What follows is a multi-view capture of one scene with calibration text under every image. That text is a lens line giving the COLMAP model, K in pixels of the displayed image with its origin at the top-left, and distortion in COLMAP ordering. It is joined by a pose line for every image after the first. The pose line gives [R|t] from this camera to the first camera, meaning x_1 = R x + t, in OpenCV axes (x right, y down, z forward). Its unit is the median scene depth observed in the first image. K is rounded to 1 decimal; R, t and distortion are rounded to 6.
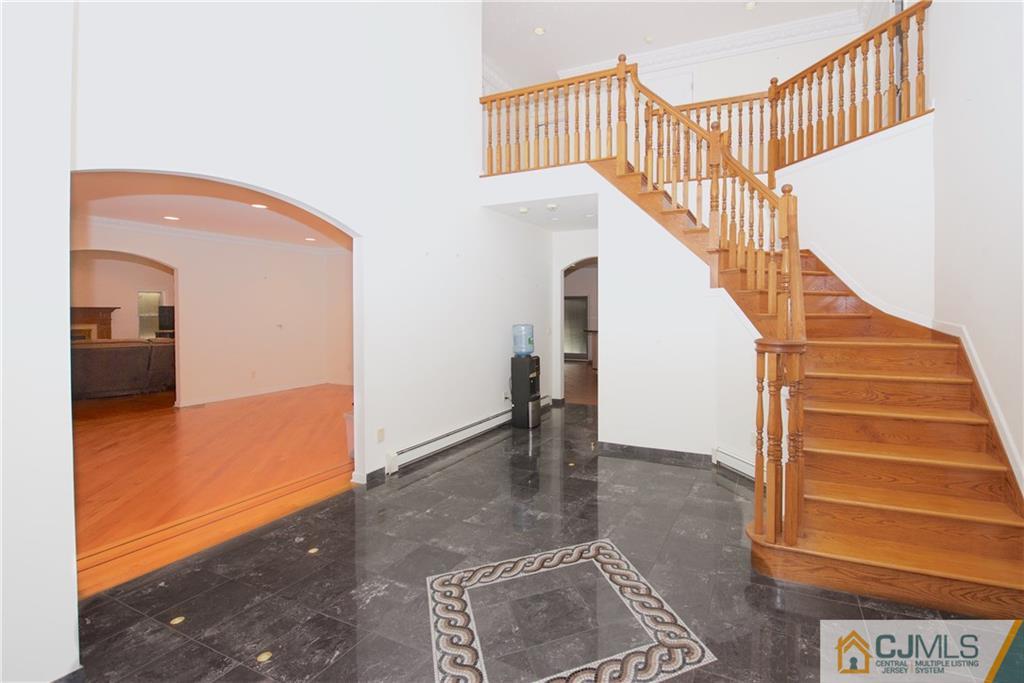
lens RADIAL K [[420.9, 0, 552.0], [0, 420.9, 317.3], [0, 0, 1]] dist [-0.013294, -0.002030]
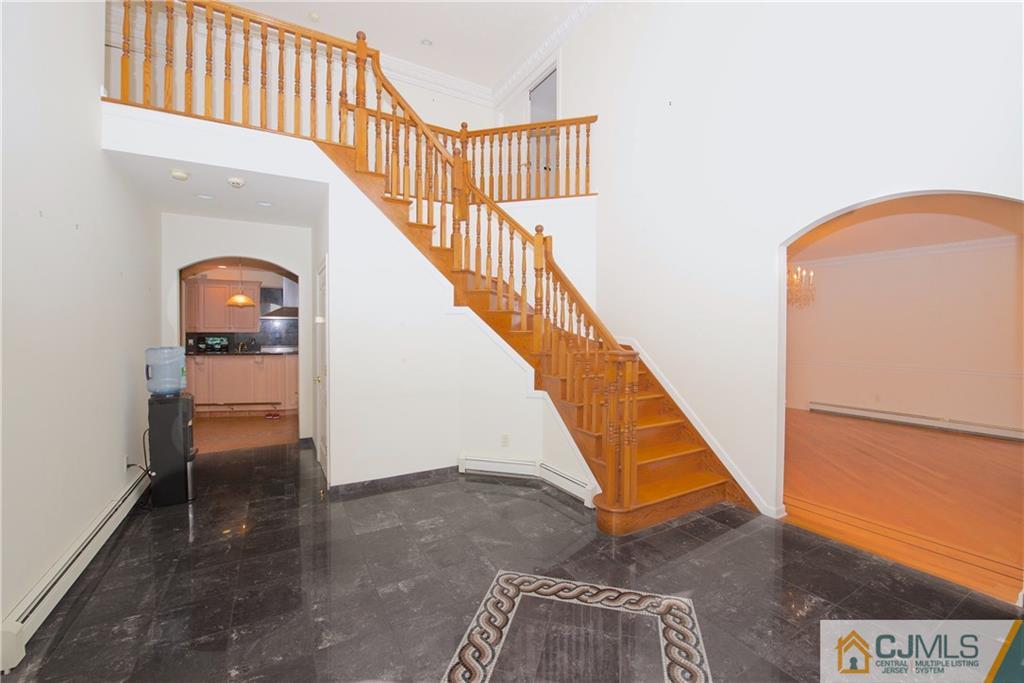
lens RADIAL K [[420.9, 0, 513.6], [0, 420.9, 336.4], [0, 0, 1]] dist [-0.013294, -0.002030]
pose [[0.606277, -0.011542, 0.795170, -0.368393], [0.006070, 0.999933, 0.009886, -0.004536], [-0.795231, -0.001167, 0.606306, 0.250638]]
